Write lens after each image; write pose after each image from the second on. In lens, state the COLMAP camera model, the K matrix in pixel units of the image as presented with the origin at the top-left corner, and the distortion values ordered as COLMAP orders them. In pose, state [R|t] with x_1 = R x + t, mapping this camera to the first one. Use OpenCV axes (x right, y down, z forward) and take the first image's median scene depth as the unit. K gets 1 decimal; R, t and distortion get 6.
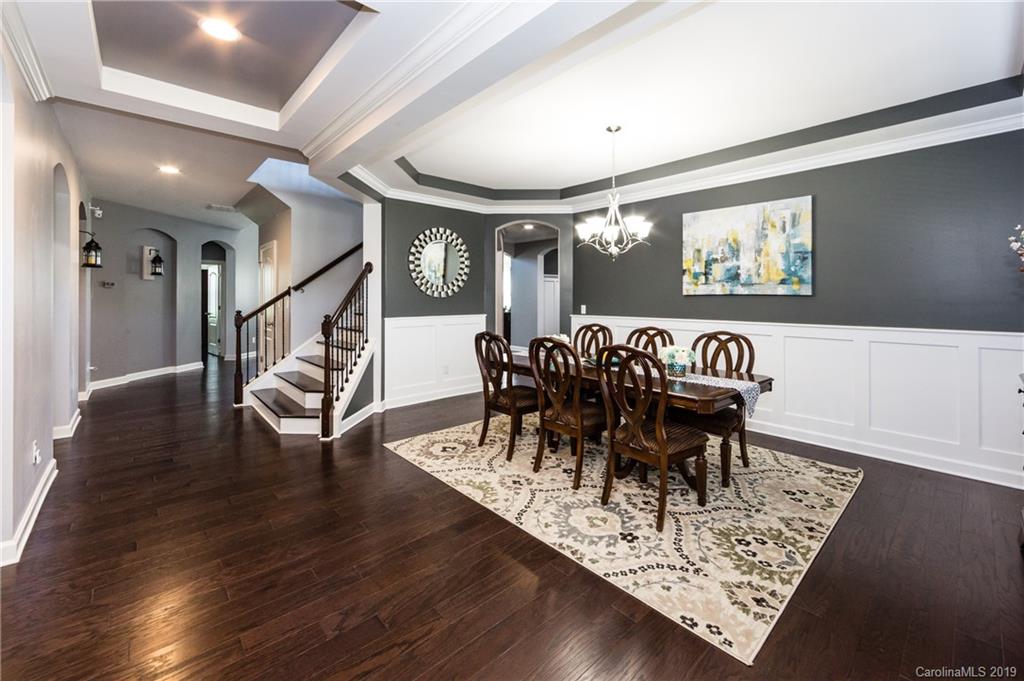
lens RADIAL K [[407.6, 0, 527.9], [0, 407.6, 316.3], [0, 0, 1]] dist [-0.000553, 0.000617]
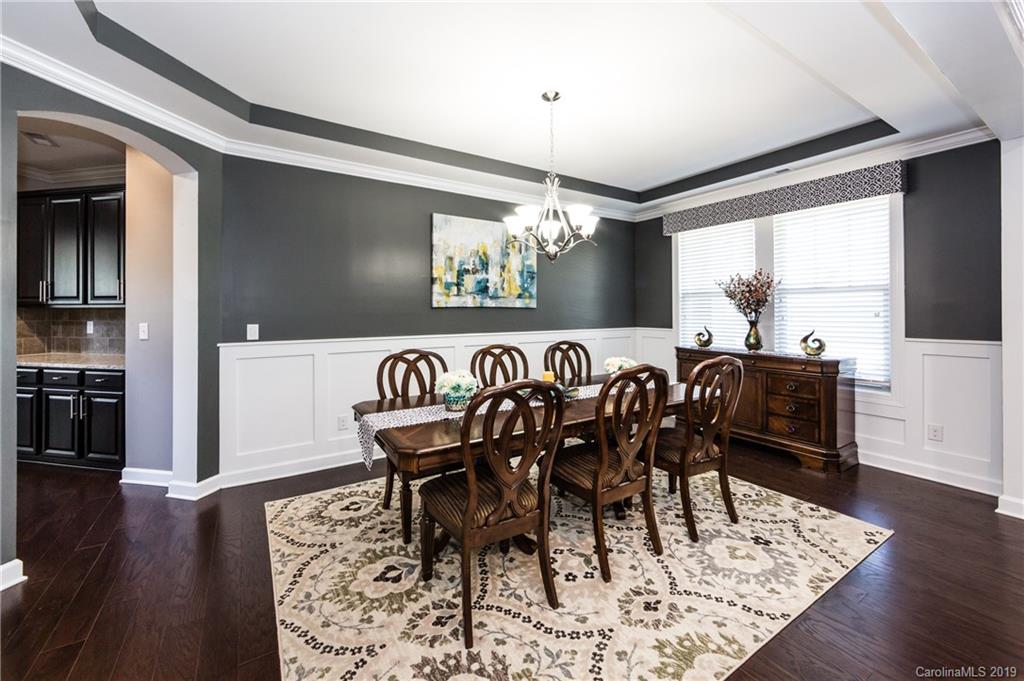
lens RADIAL K [[407.6, 0, 514.6], [0, 407.6, 311.0], [0, 0, 1]] dist [-0.000553, 0.000617]
pose [[0.194382, 0.011568, 0.980858, -0.482712], [0.057573, 0.998072, -0.023181, -0.017409], [-0.979235, 0.060977, 0.193341, 0.770457]]
